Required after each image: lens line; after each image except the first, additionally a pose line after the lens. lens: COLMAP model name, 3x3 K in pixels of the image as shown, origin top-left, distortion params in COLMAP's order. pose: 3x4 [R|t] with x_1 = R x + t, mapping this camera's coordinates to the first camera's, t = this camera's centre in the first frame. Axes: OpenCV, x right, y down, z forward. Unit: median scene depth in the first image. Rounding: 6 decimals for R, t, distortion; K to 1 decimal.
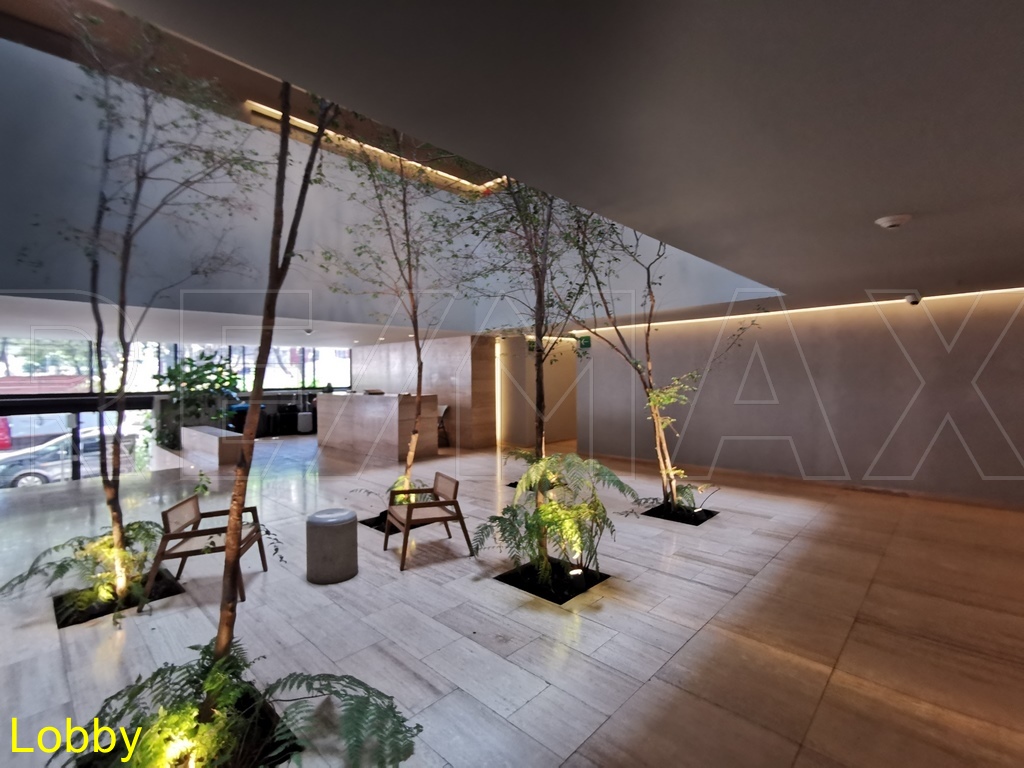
lens RADIAL K [[470.5, 0, 512.0], [0, 470.5, 384.0], [0, 0, 1]] dist [0.001878, 0.001328]
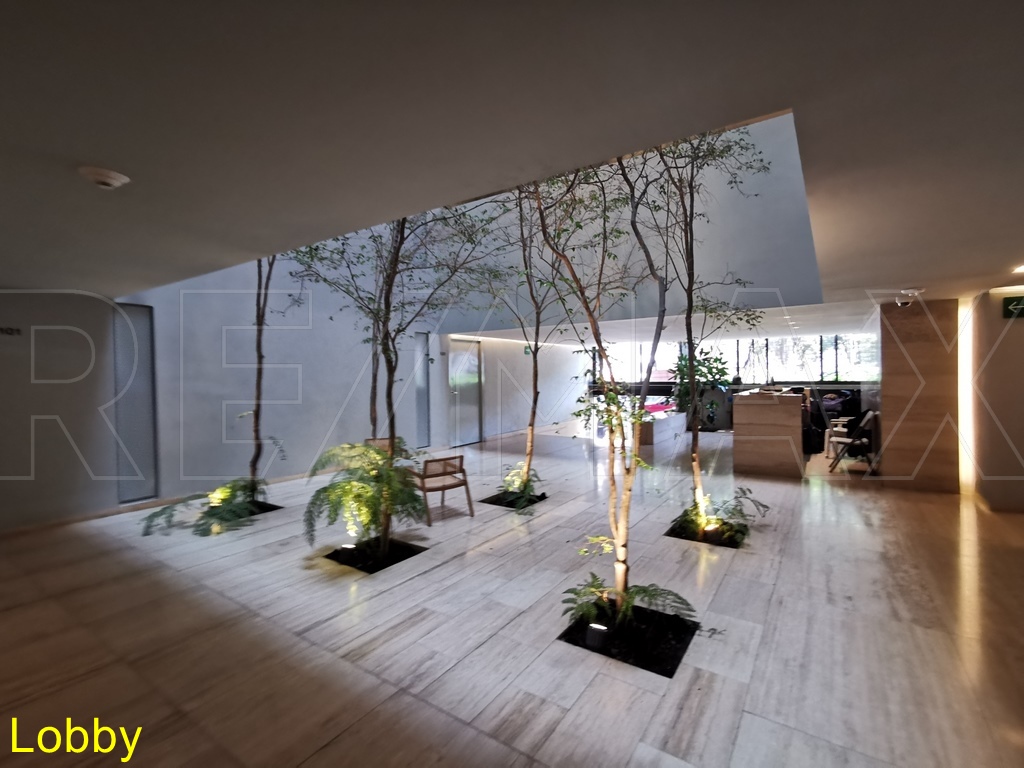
lens RADIAL K [[470.5, 0, 512.0], [0, 470.5, 384.0], [0, 0, 1]] dist [0.001878, 0.001328]
pose [[0.170919, 0.032053, -0.984763, 1.128573], [-0.009725, 0.999477, 0.030844, -0.031876], [0.985237, 0.004305, 0.171142, 1.017577]]
